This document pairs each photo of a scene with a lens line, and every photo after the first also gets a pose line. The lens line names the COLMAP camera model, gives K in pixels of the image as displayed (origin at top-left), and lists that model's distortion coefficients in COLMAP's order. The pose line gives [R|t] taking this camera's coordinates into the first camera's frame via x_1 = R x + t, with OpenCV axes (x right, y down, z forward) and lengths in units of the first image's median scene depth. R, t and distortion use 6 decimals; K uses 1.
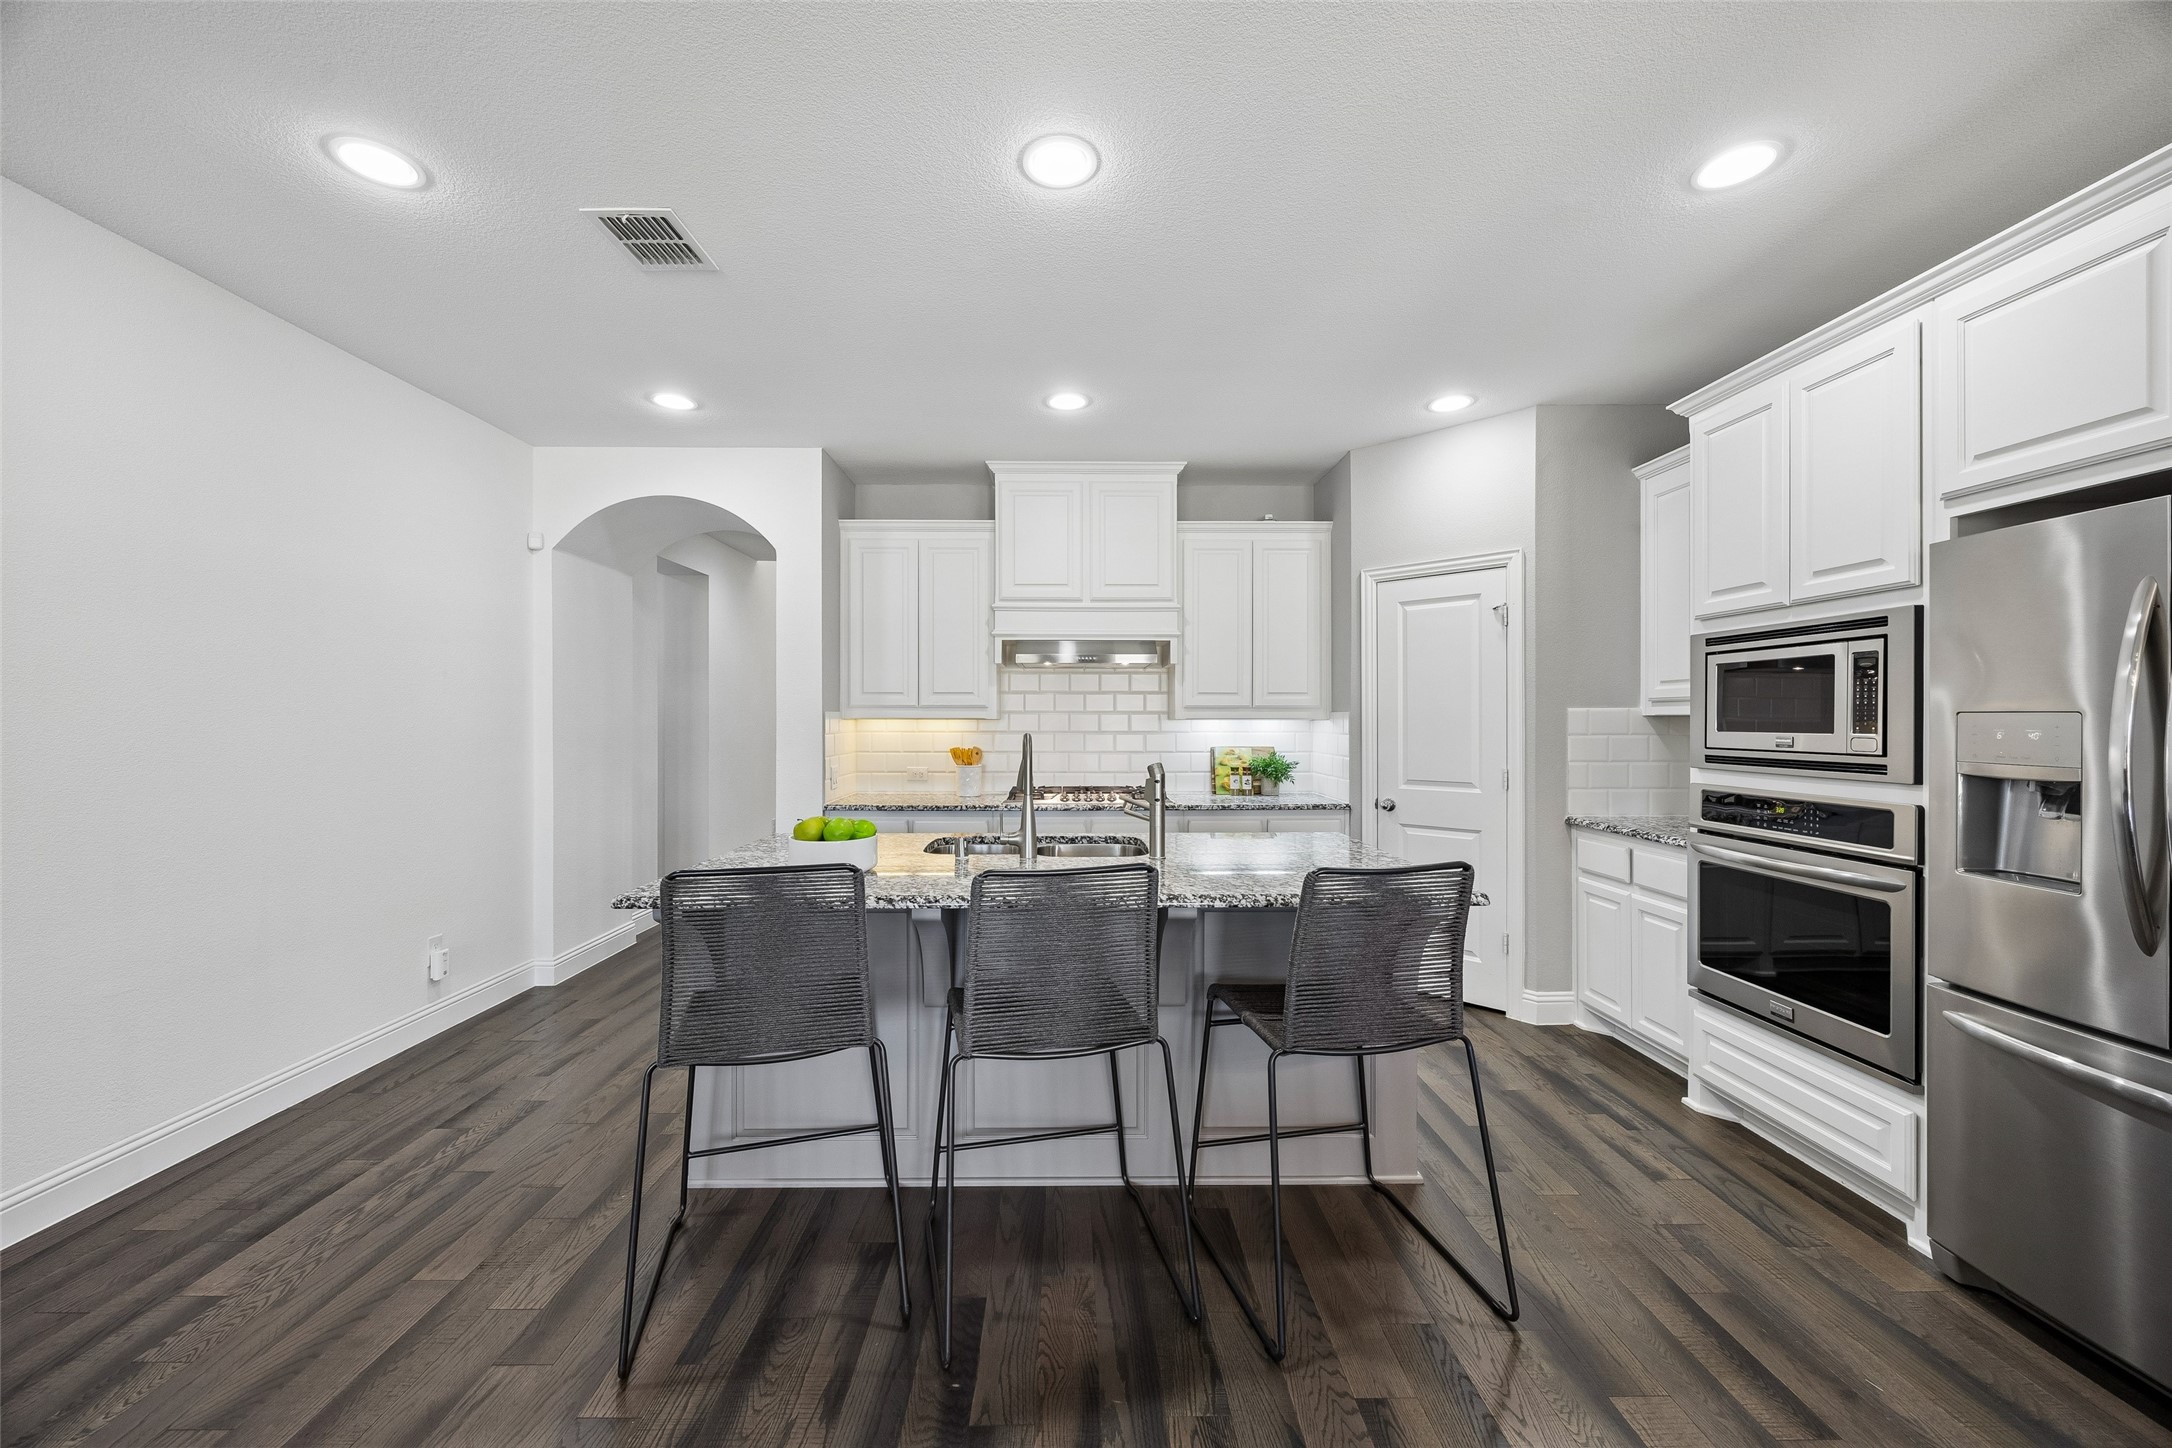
lens RADIAL K [[832.6, 0, 1081.6], [0, 832.6, 719.9], [0, 0, 1]] dist [-0.000128, 0.000019]
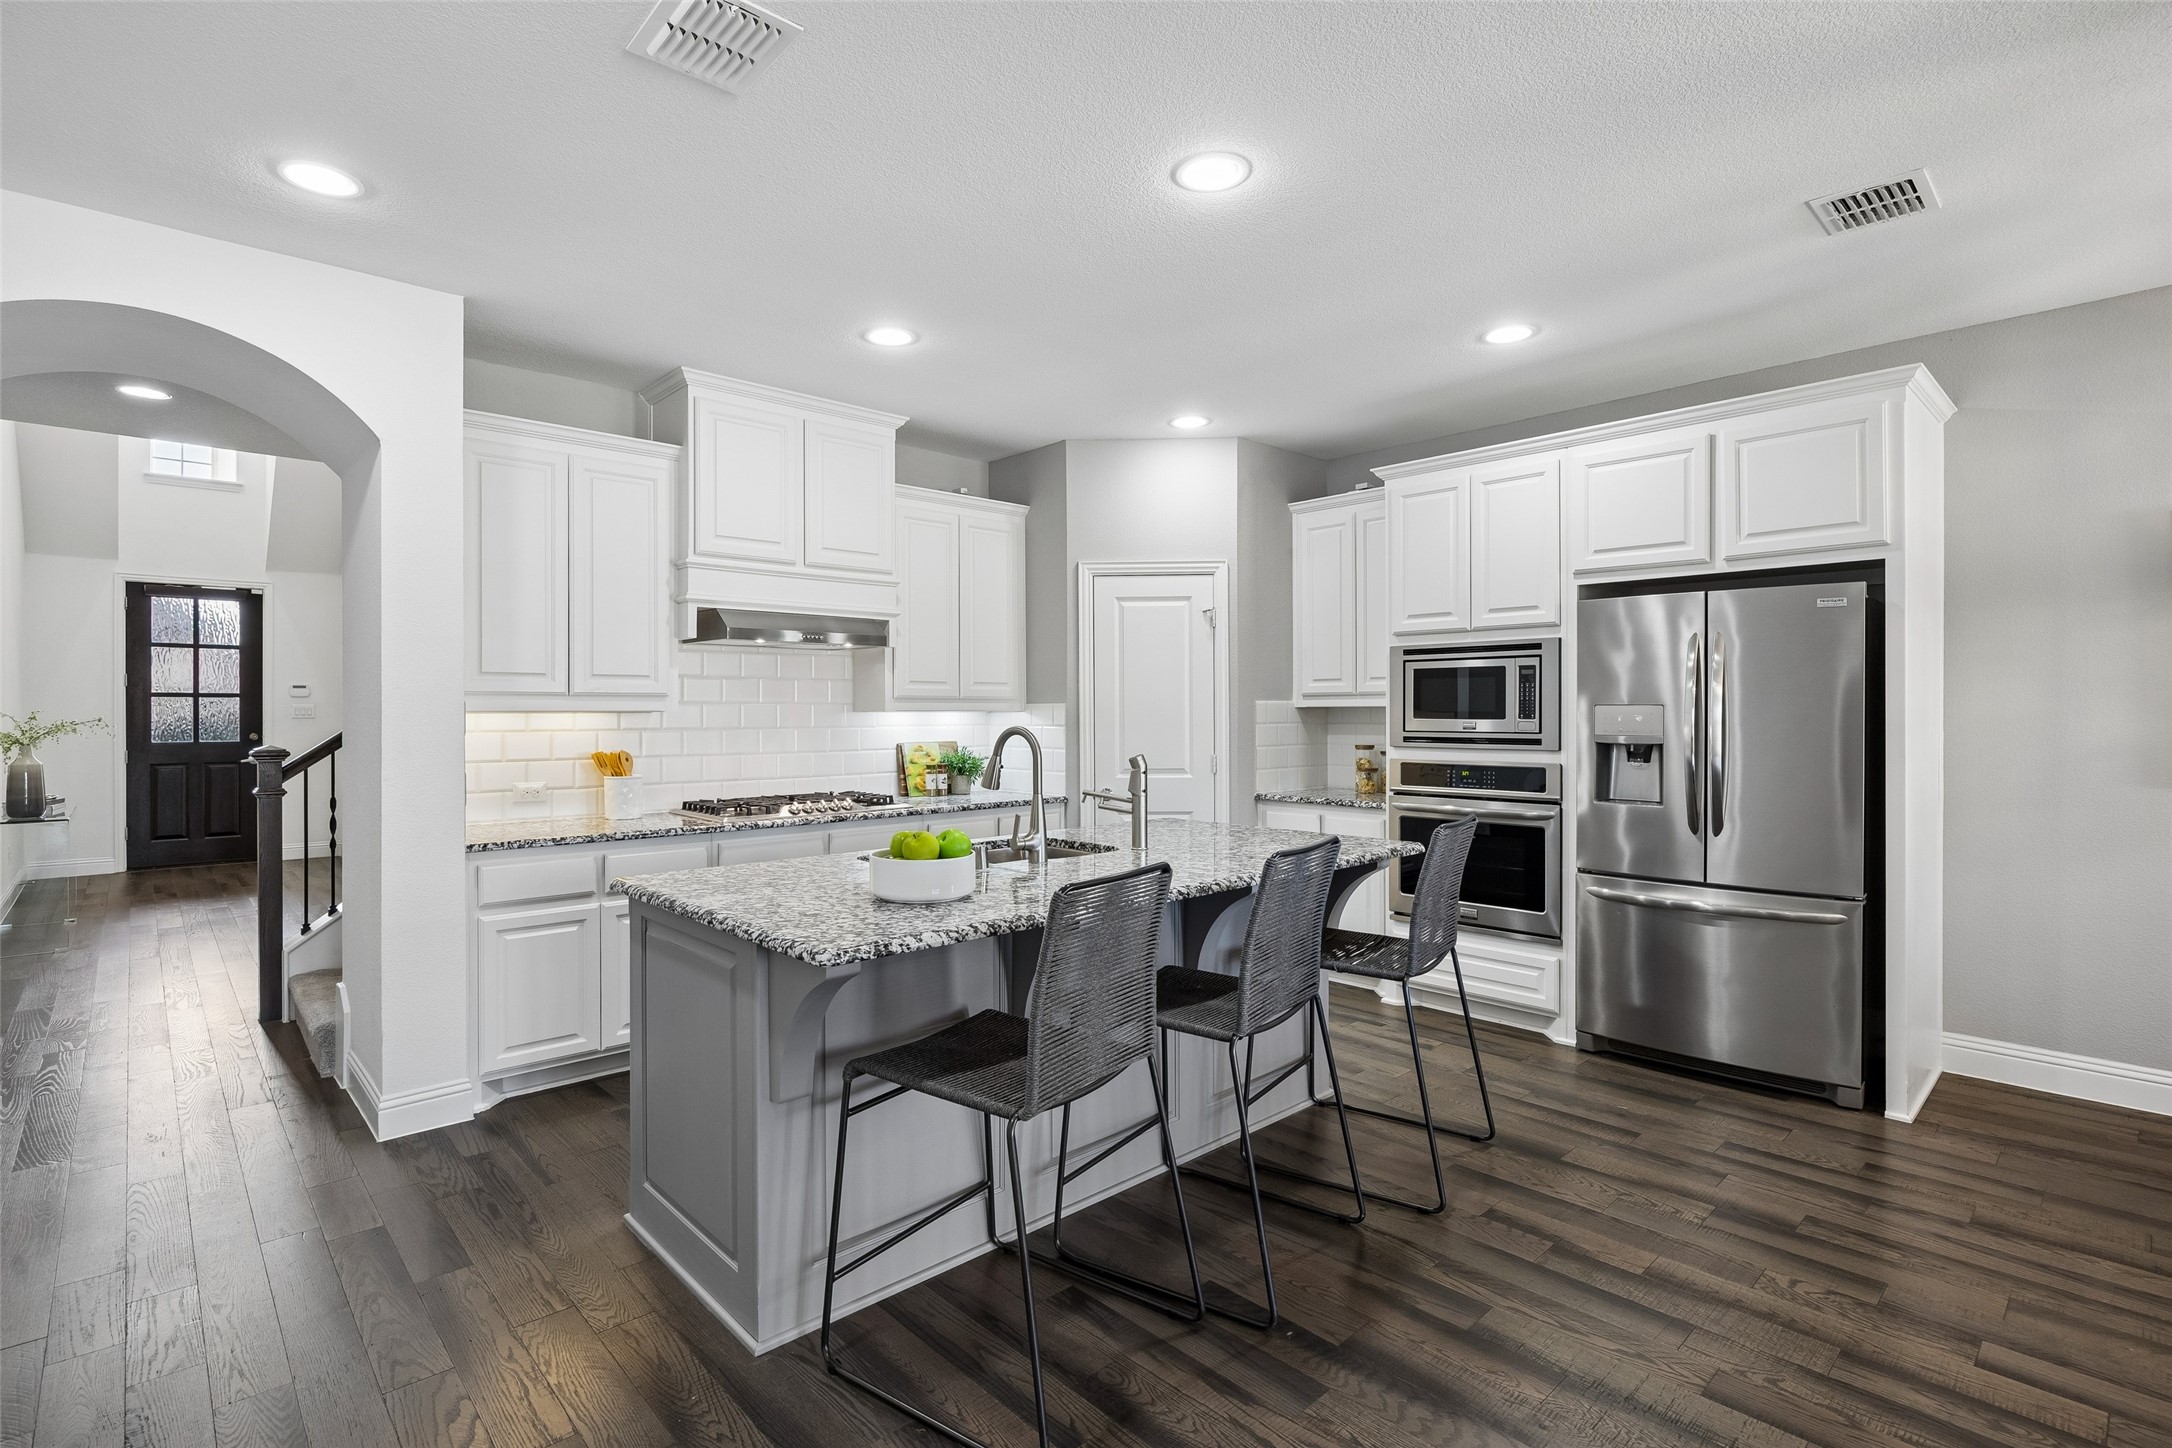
lens RADIAL K [[1030.1, 0, 1088.2], [0, 1030.1, 710.2], [0, 0, 1]] dist [-0.005324, -0.000345]
pose [[0.739161, -0.002290, 0.673525, -0.591654], [0.003663, 0.999993, -0.000620, -0.000856], [-0.673519, 0.002926, 0.739164, 0.093440]]
